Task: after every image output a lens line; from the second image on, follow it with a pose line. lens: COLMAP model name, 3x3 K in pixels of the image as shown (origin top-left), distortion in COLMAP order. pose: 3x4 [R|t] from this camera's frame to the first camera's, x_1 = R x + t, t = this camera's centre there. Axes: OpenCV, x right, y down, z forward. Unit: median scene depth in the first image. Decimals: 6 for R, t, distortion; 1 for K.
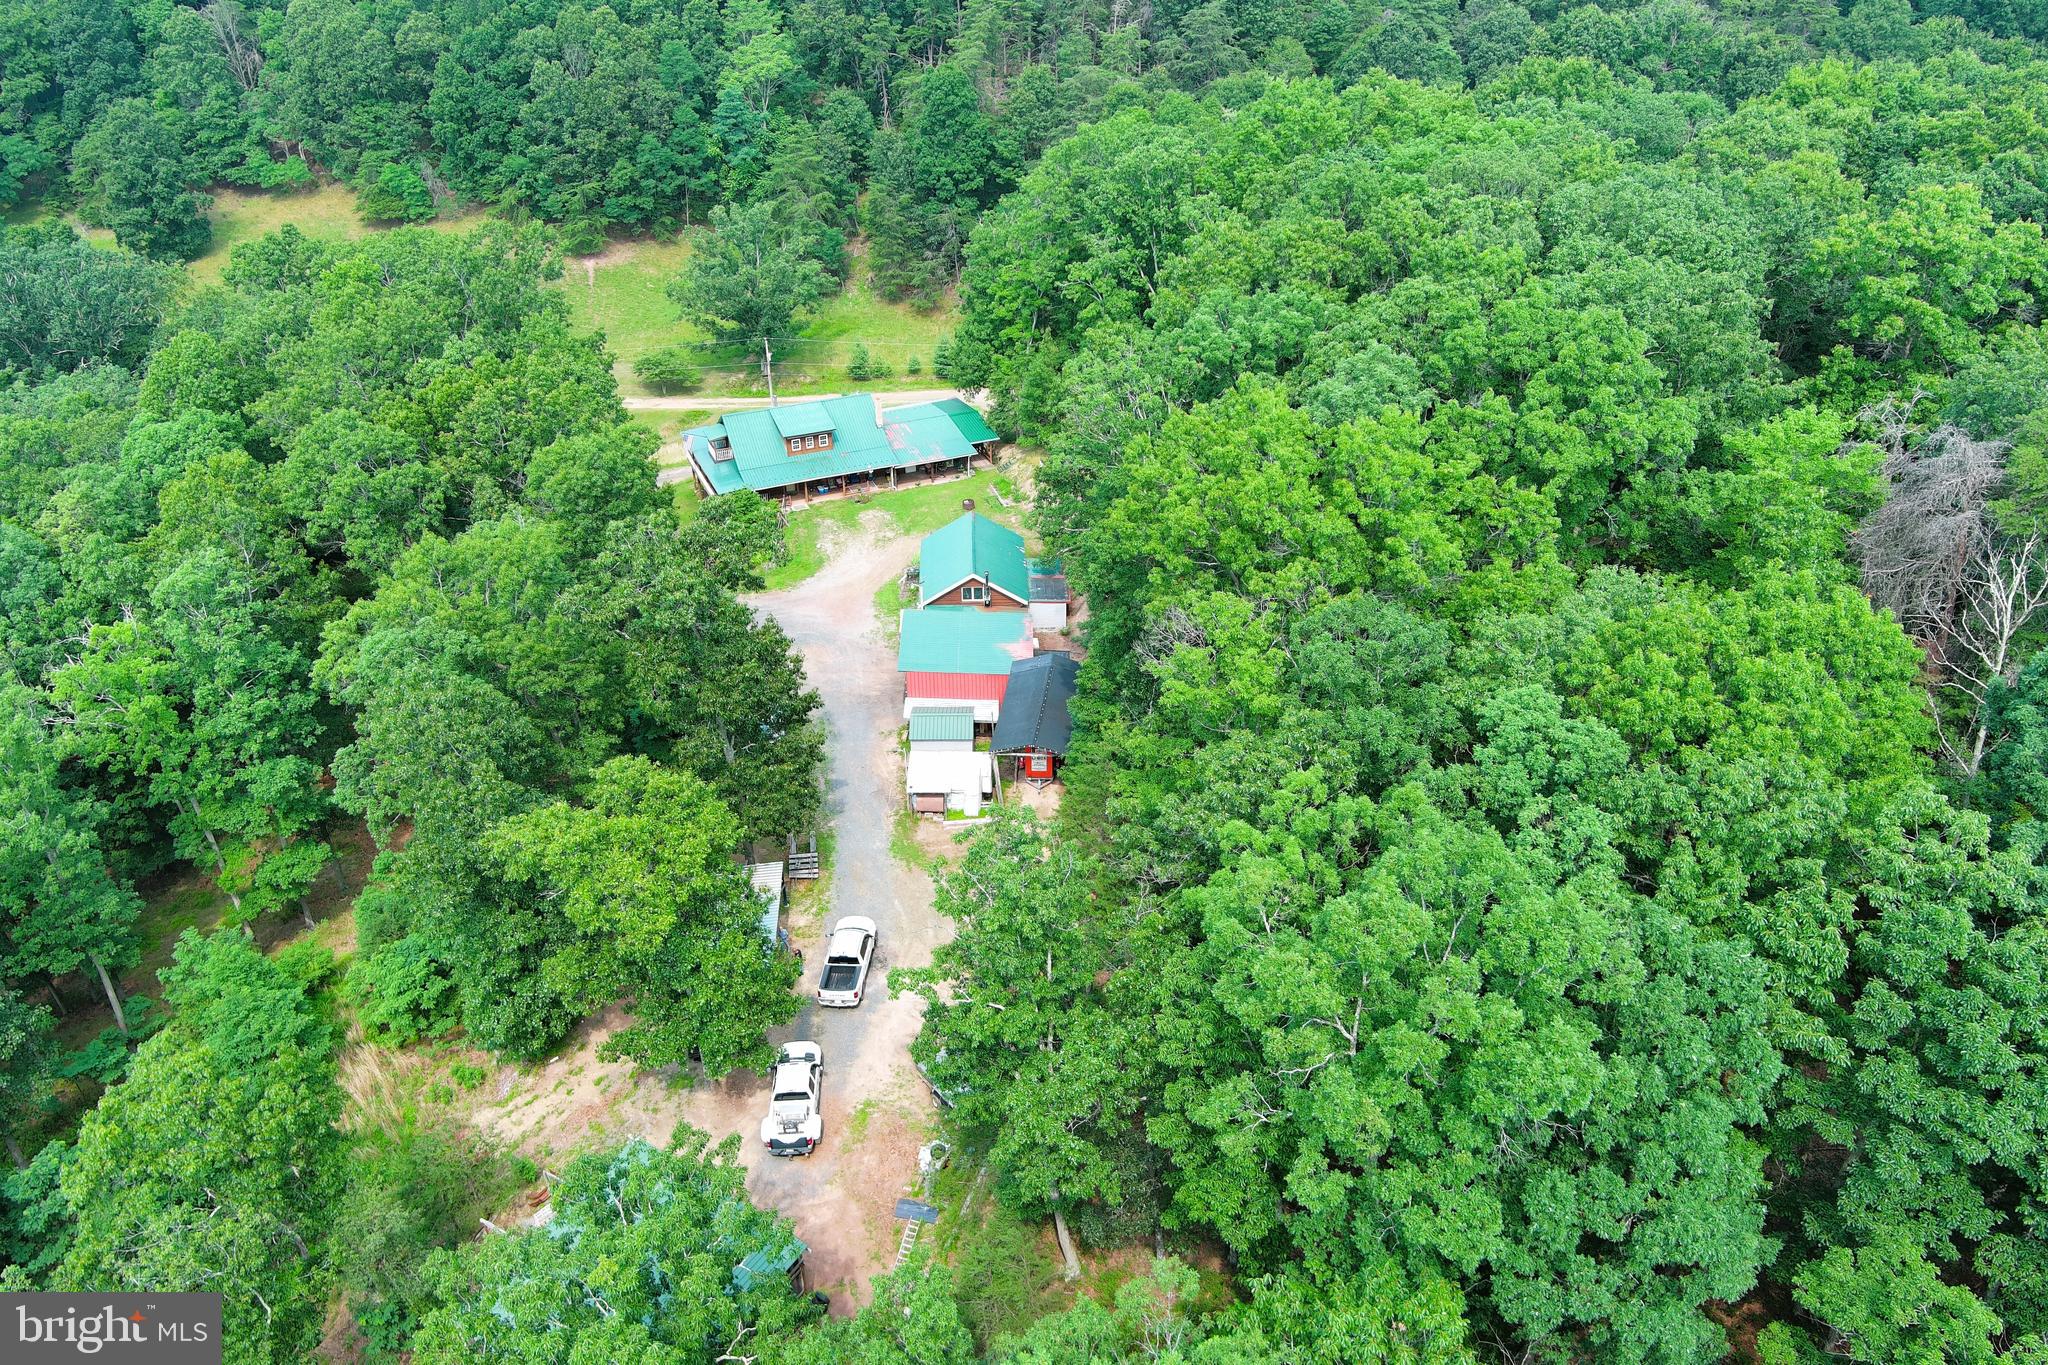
lens RADIAL K [[1585.6, 0, 1019.4], [0, 1585.6, 698.7], [0, 0, 1]] dist [0.023805, -0.016121]
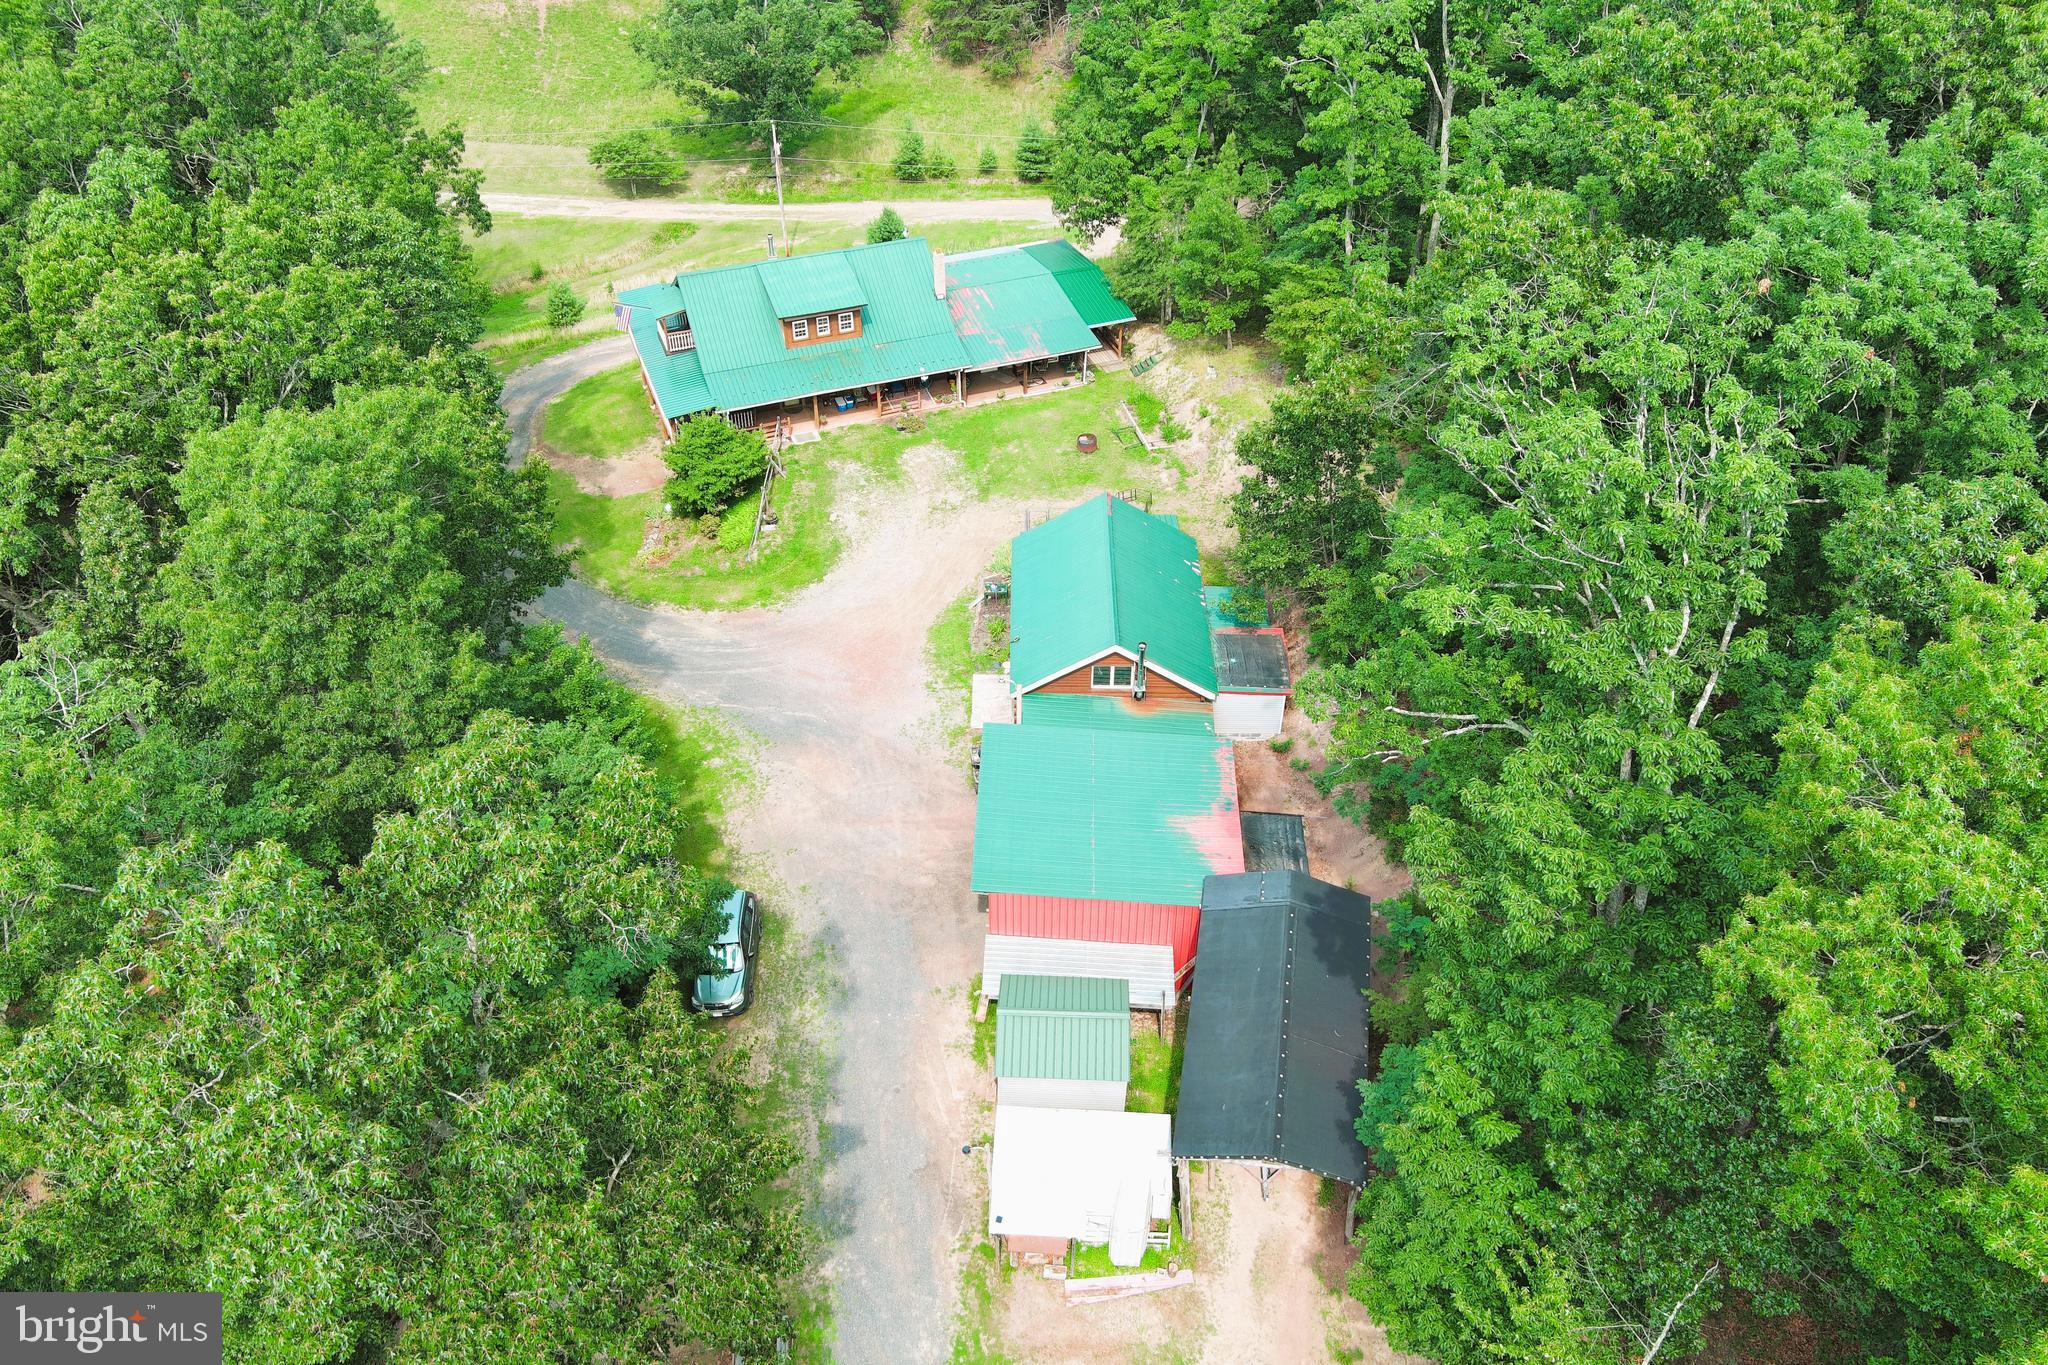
lens RADIAL K [[1585.6, 0, 1017.6], [0, 1585.6, 689.9], [0, 0, 1]] dist [0.023805, -0.016121]
pose [[0.999099, 0.033617, -0.025892, -0.045791], [-0.029667, 0.989679, 0.140197, -0.130910], [0.030338, -0.139303, 0.989785, 0.459326]]
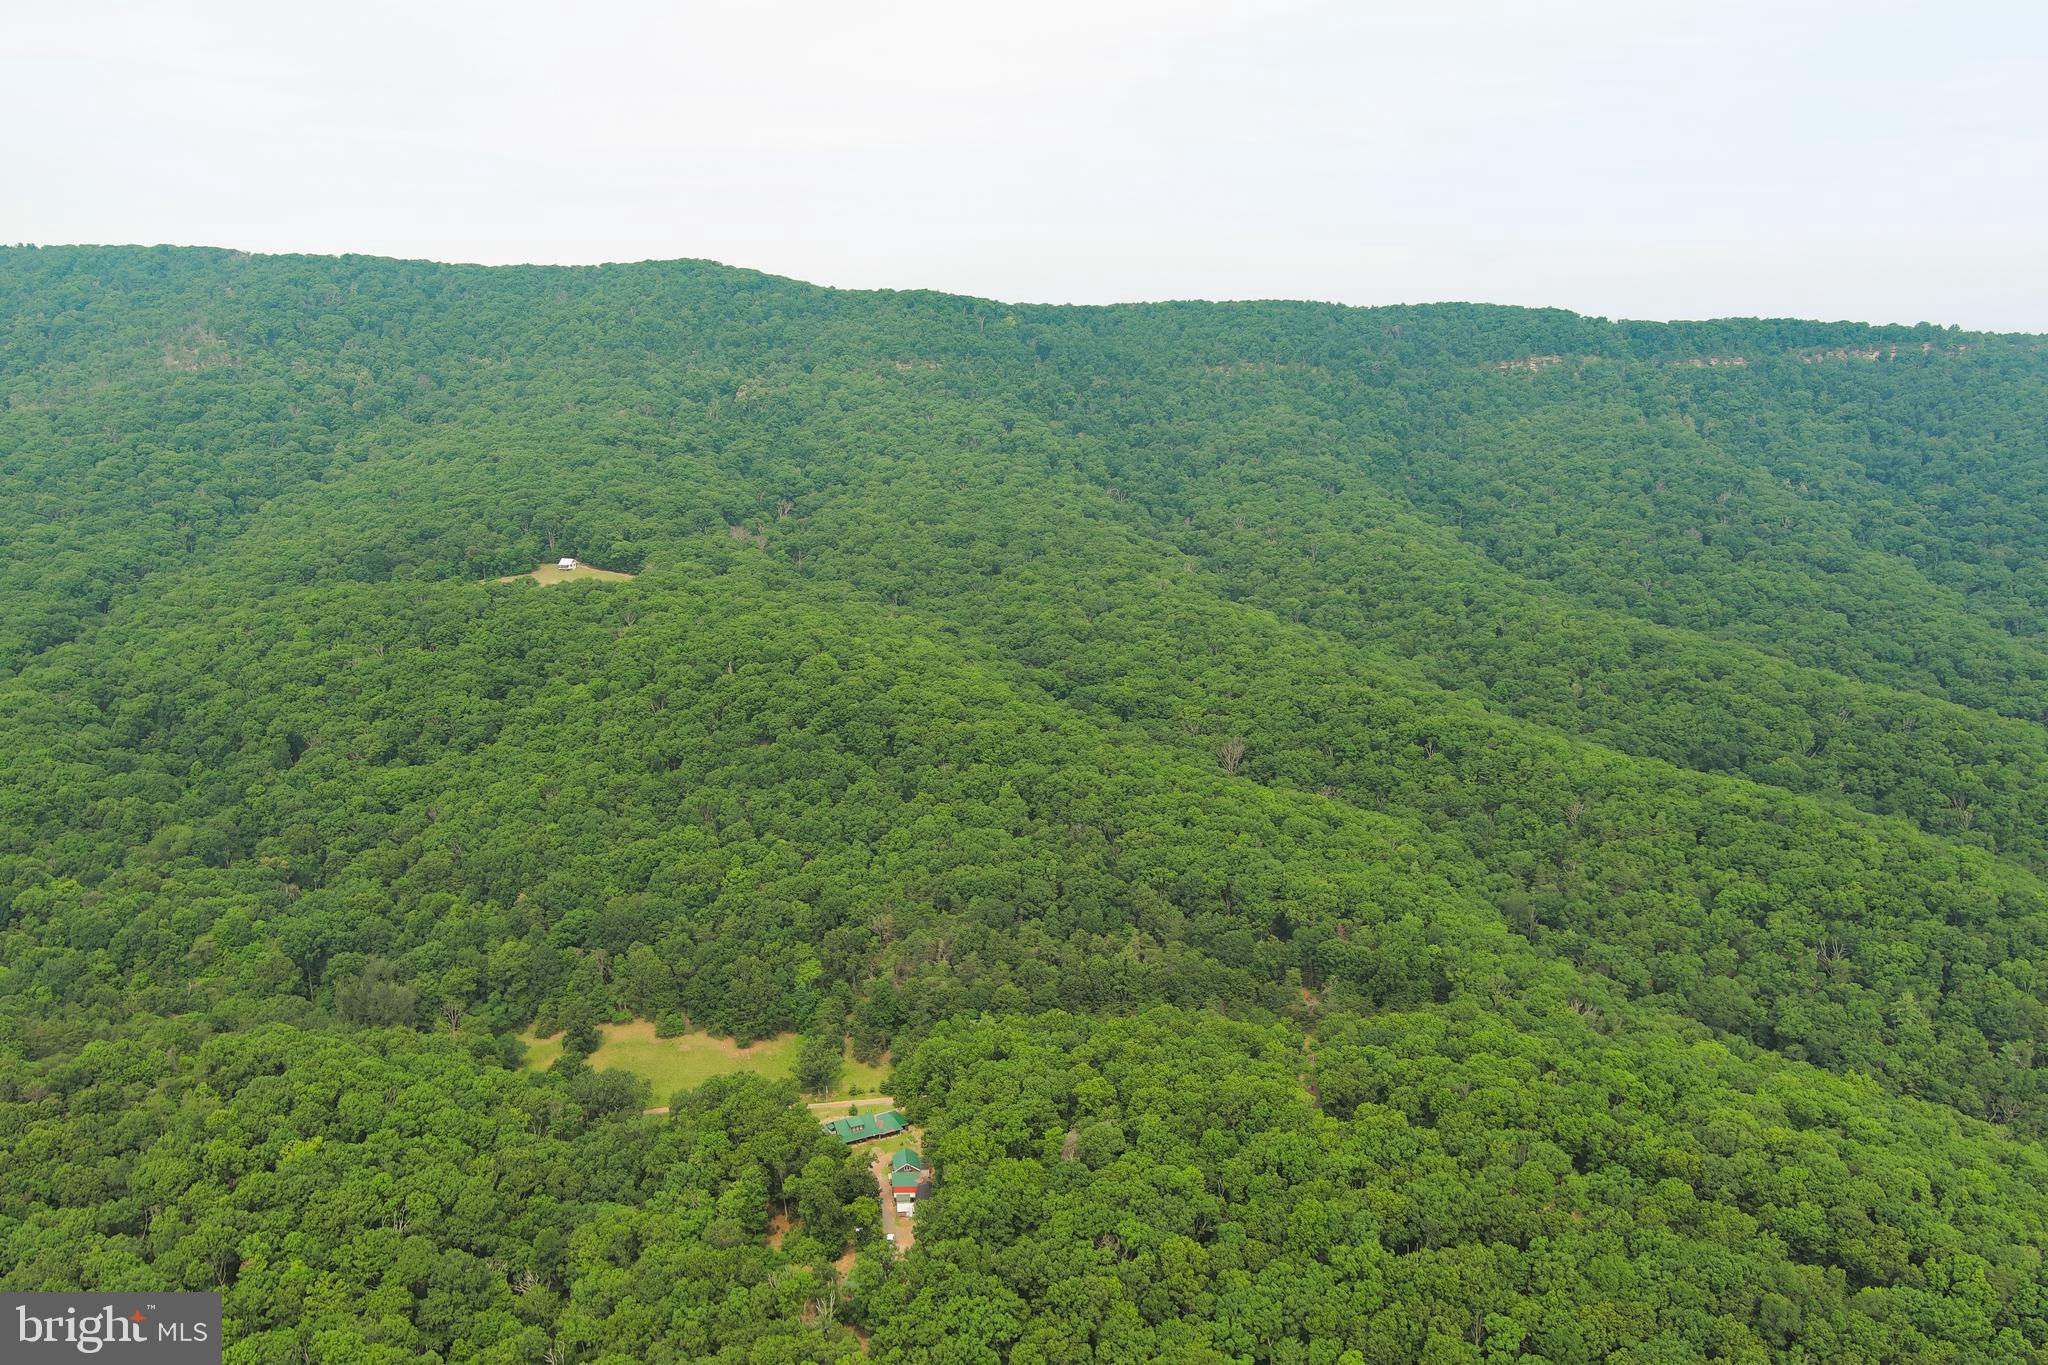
lens RADIAL K [[1585.6, 0, 1033.5], [0, 1585.6, 680.7], [0, 0, 1]] dist [0.023805, -0.016121]
pose [[0.994148, -0.012170, 0.107343, -0.128154], [0.050305, 0.931481, -0.360296, 0.256027], [-0.095603, 0.363587, 0.926641, -3.300110]]
